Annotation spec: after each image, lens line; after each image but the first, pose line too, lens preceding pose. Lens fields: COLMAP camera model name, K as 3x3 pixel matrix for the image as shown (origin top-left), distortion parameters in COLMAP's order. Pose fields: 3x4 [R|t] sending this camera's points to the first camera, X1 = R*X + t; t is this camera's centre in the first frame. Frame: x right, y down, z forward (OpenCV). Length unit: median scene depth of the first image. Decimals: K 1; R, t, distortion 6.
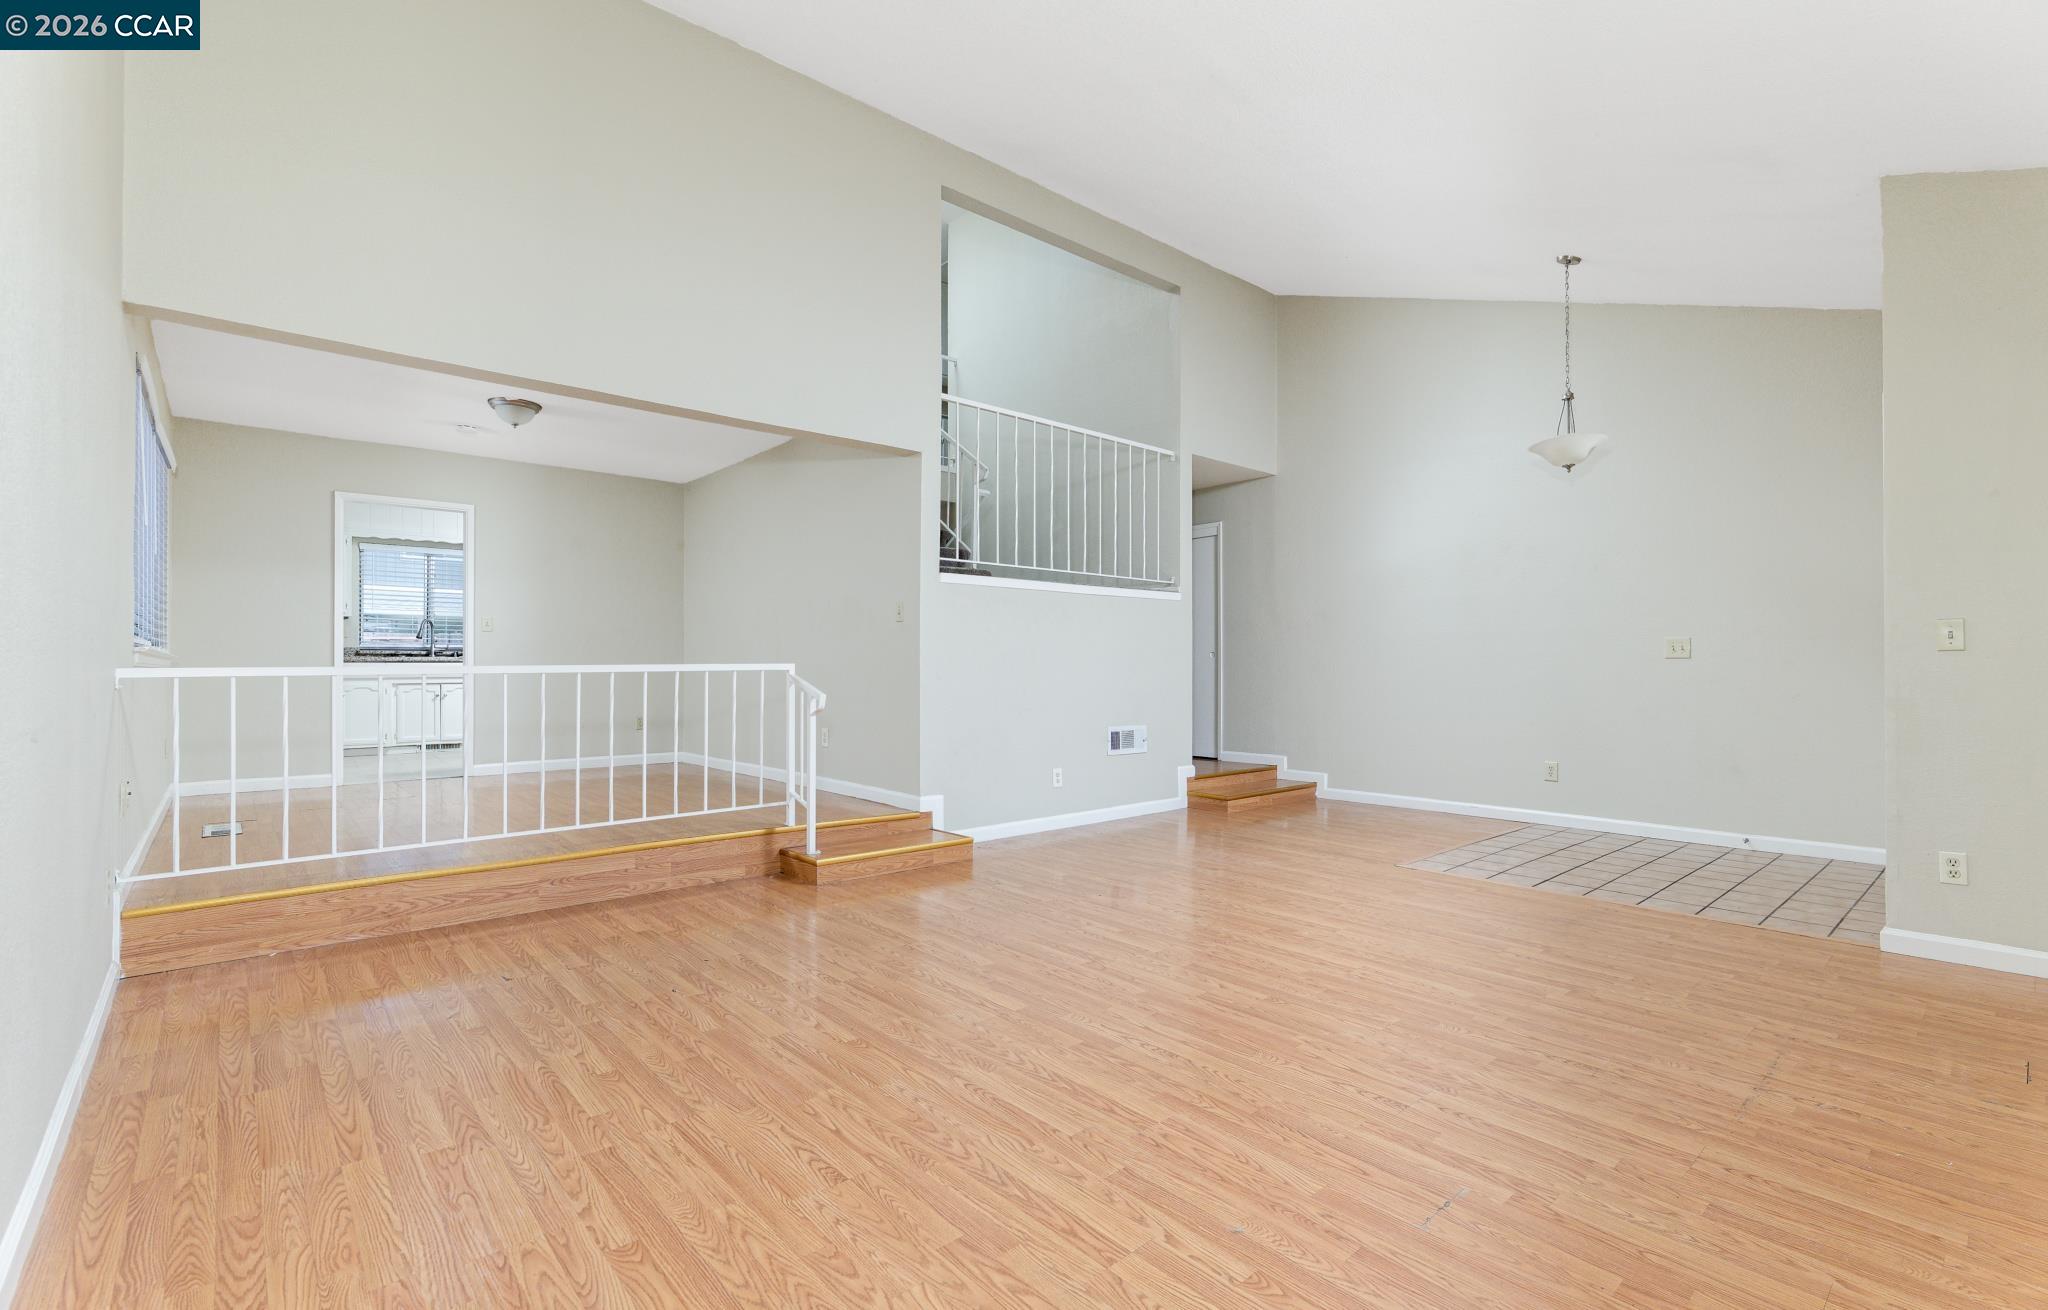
lens RADIAL K [[915.8, 0, 1021.2], [0, 915.8, 673.3], [0, 0, 1]] dist [0.003771, -0.001906]
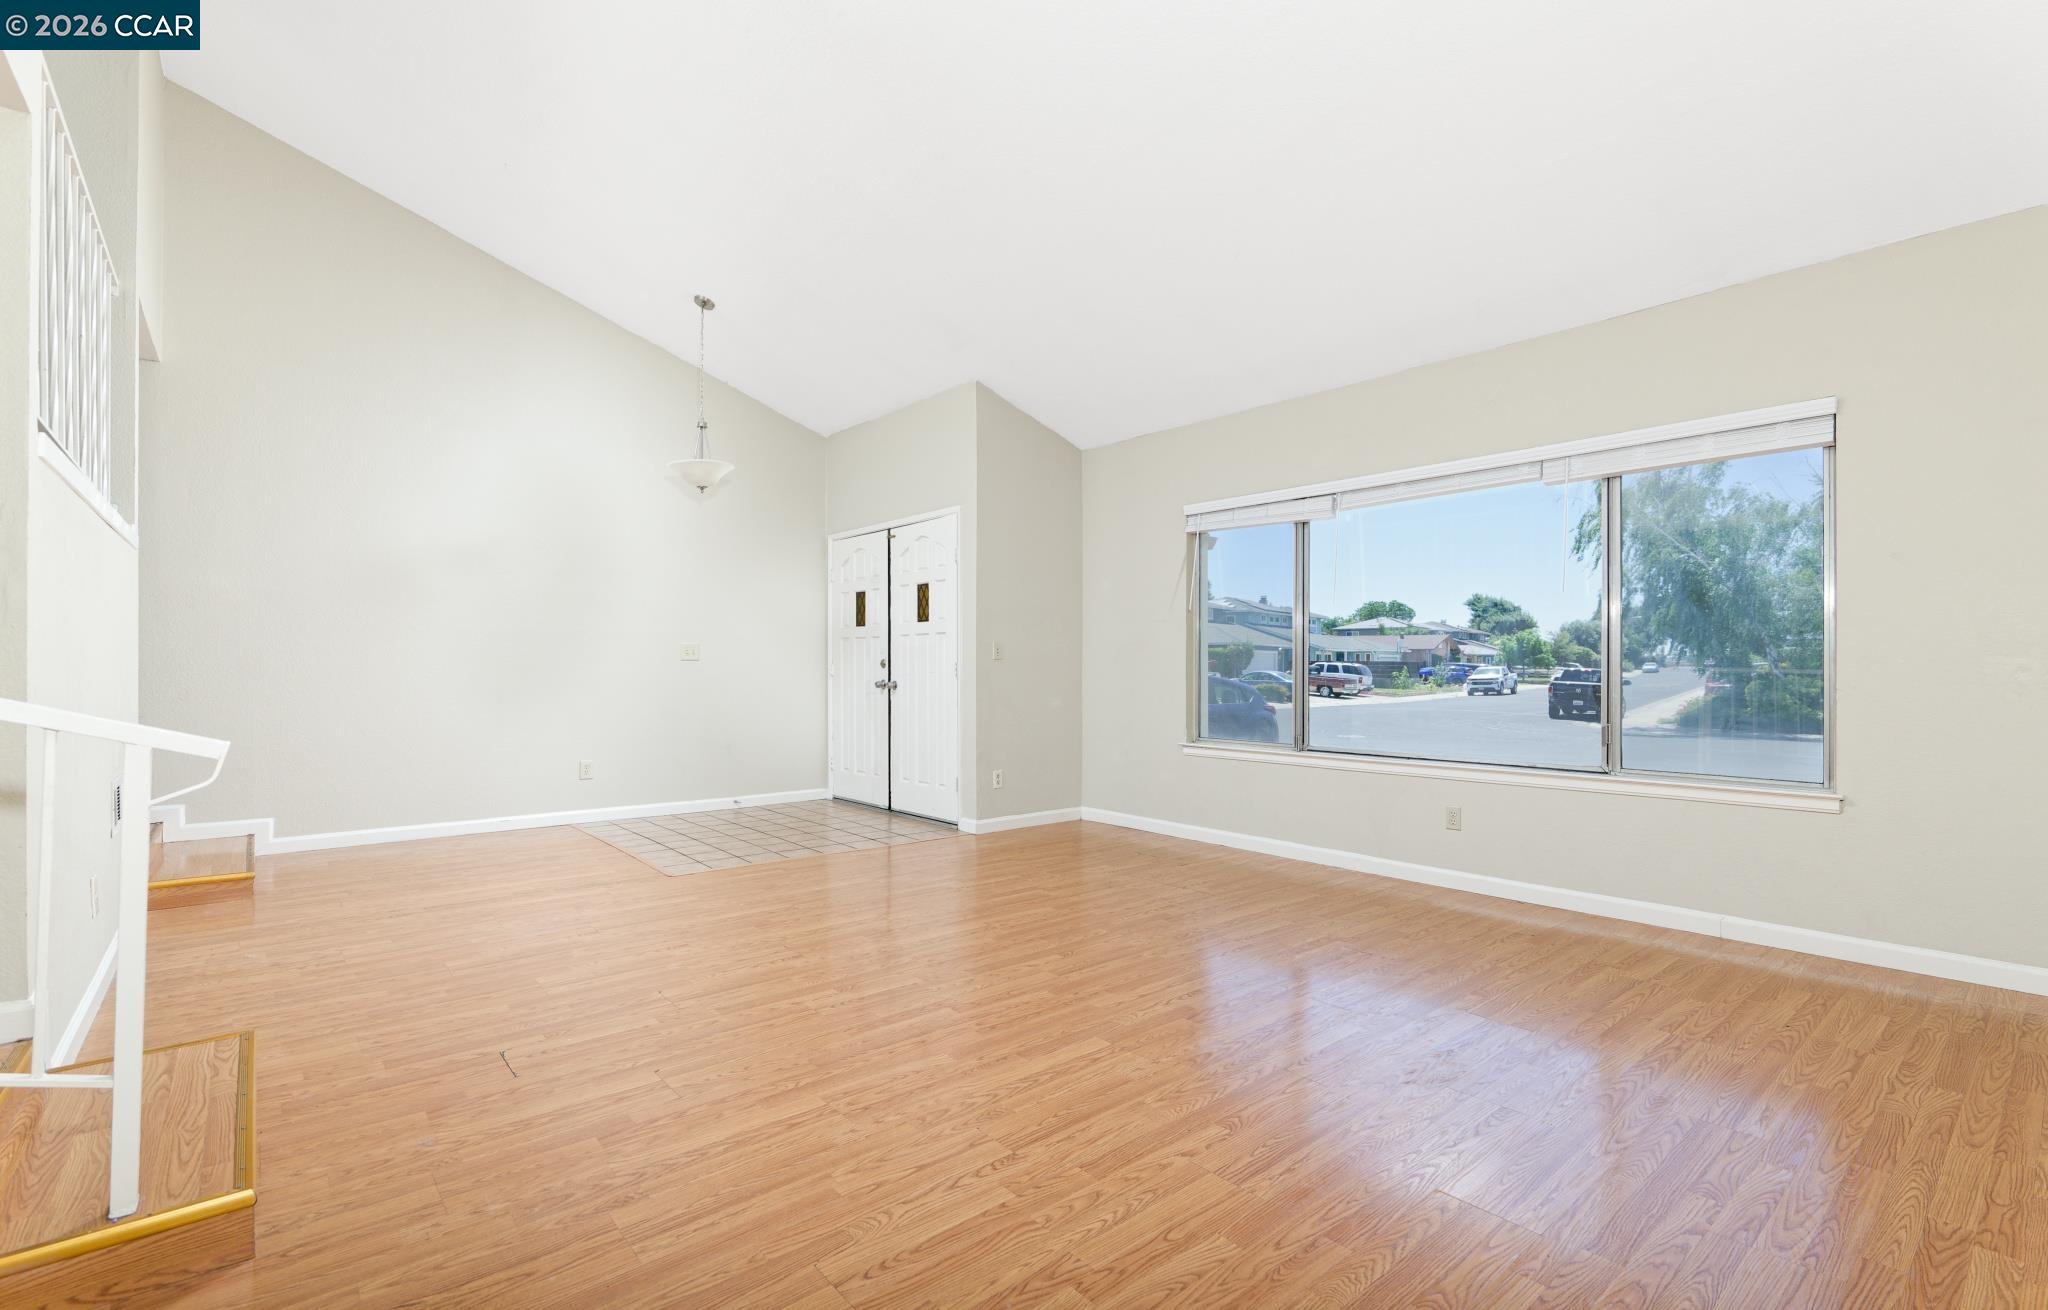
lens RADIAL K [[915.8, 0, 1028.1], [0, 915.8, 645.1], [0, 0, 1]] dist [0.003771, -0.001906]
pose [[0.007141, 0.028658, 0.999564, -0.787500], [0.002512, 0.999586, -0.028677, -0.001424], [-0.999971, 0.002716, 0.007066, 0.912066]]
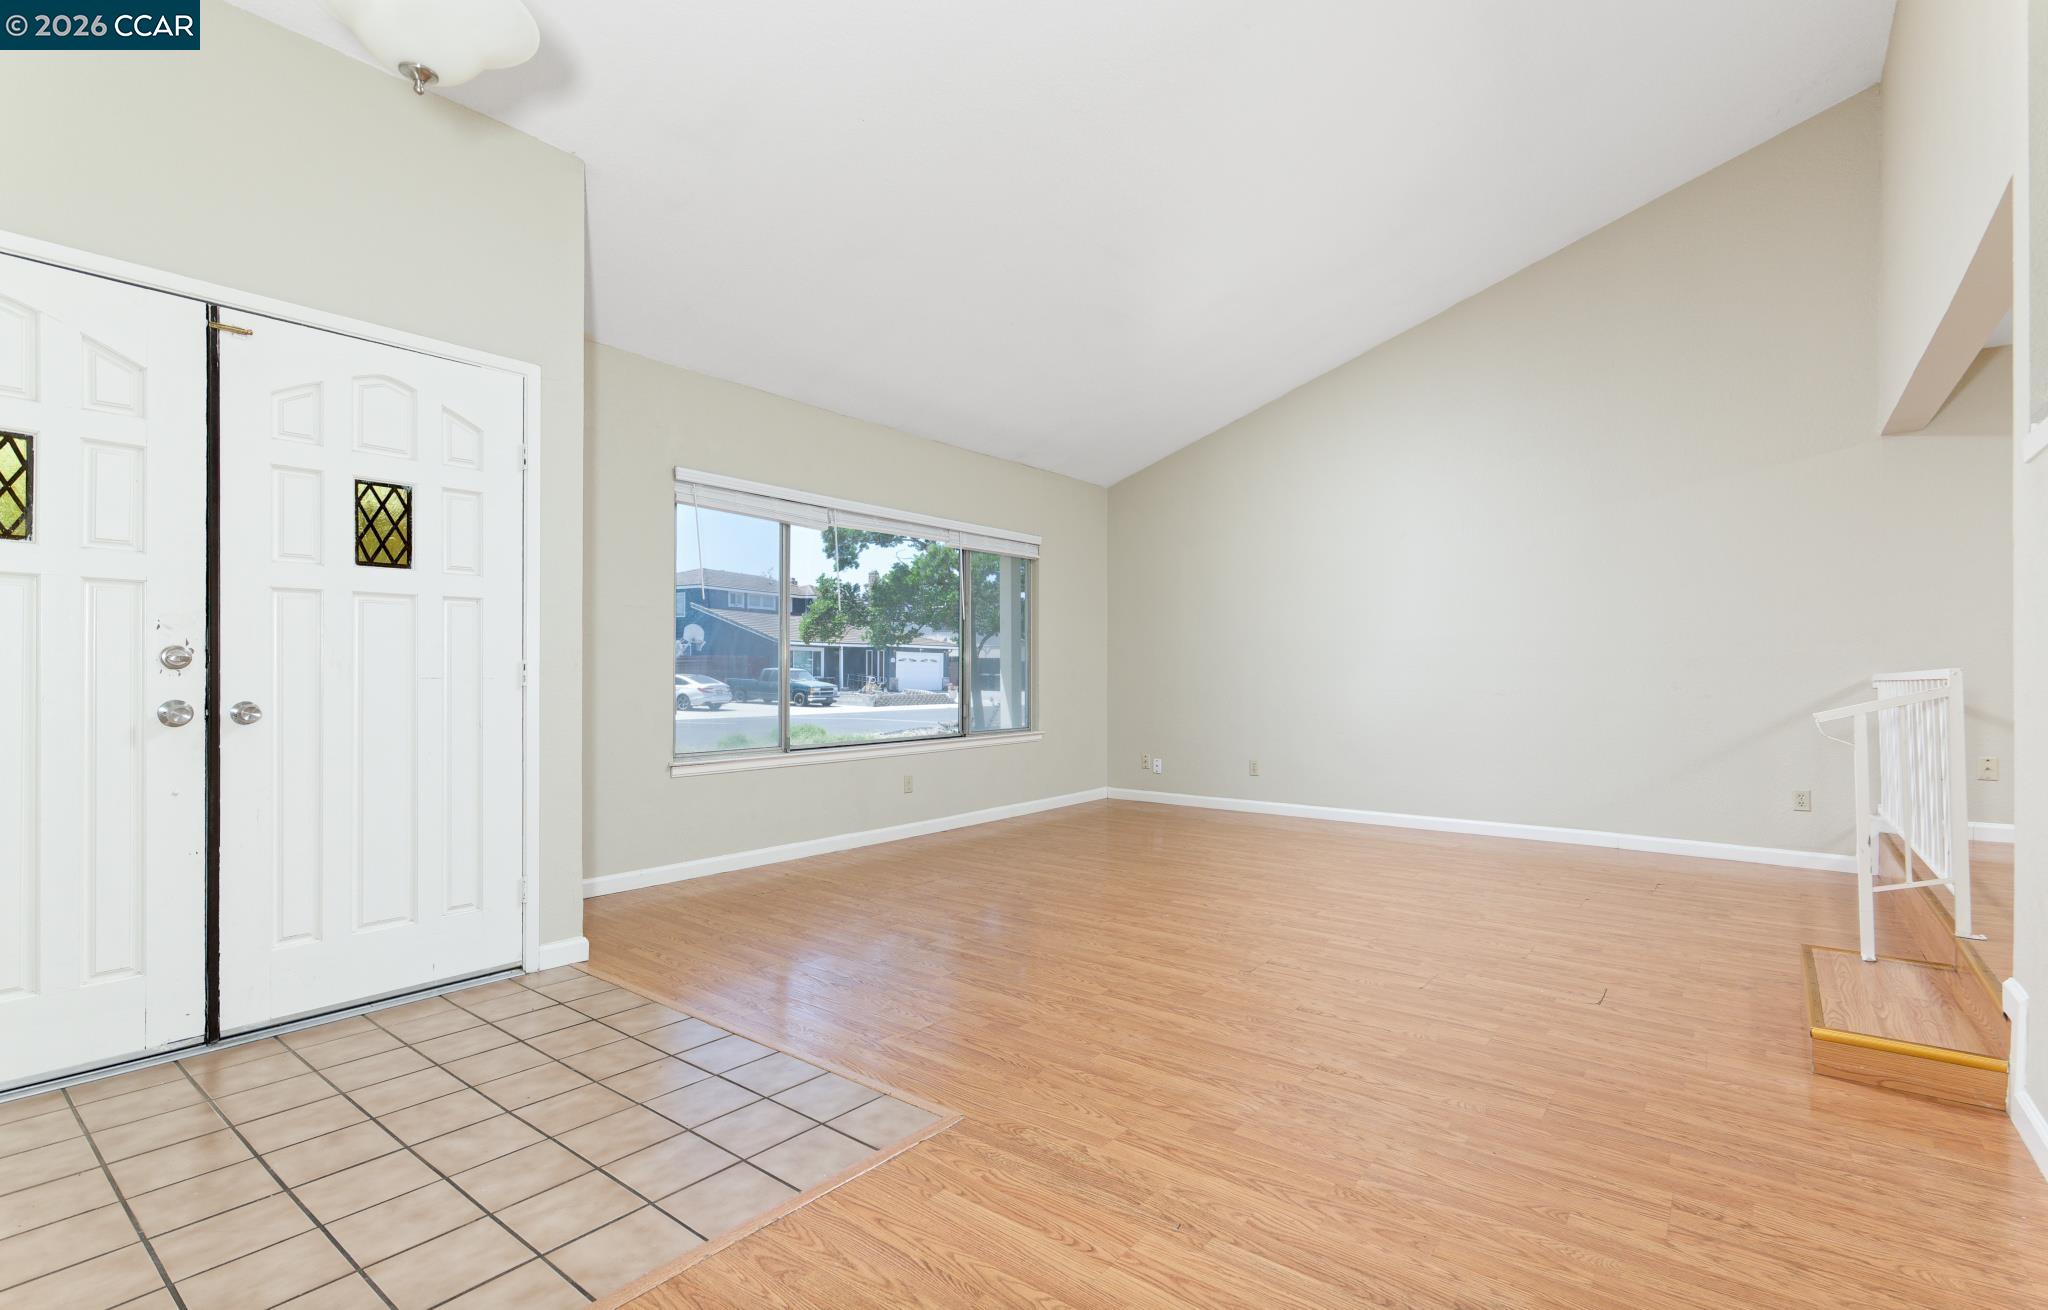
lens RADIAL K [[915.8, 0, 1032.8], [0, 915.8, 670.6], [0, 0, 1]] dist [0.003771, -0.001906]
pose [[-0.981184, -0.003663, -0.193042, 0.678901], [-0.004365, 0.999985, 0.003212, -0.014772], [0.193028, 0.003994, -0.981185, 2.113266]]
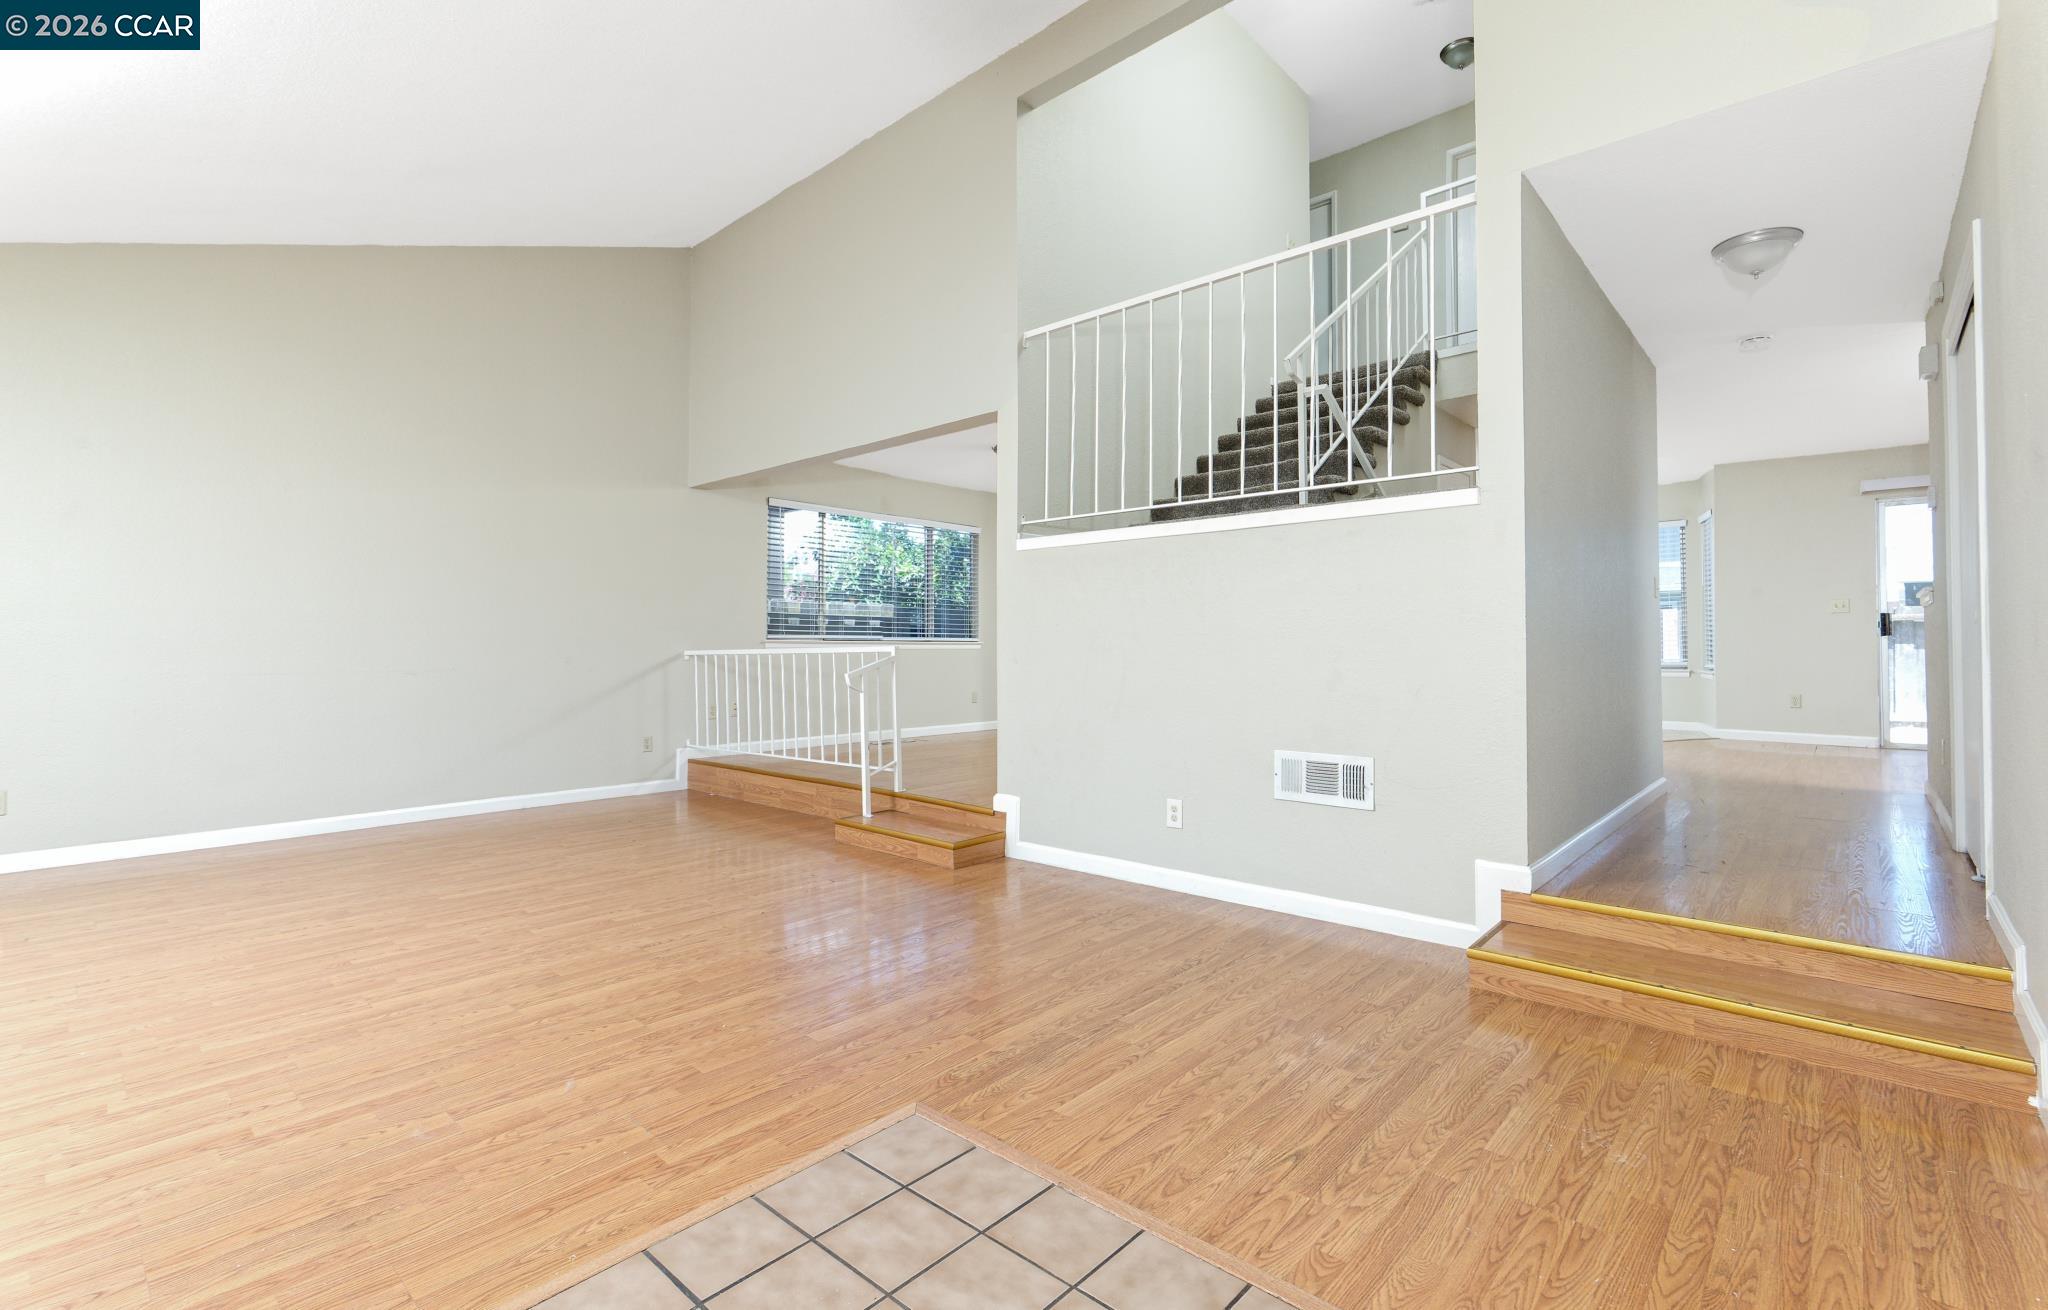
lens RADIAL K [[915.8, 0, 1013.3], [0, 915.8, 646.1], [0, 0, 1]] dist [0.003771, -0.001906]
pose [[0.109787, -0.006218, -0.993936, 1.241174], [-0.003794, 0.999971, -0.006675, -0.005298], [0.993948, 0.004504, 0.109760, 1.453430]]
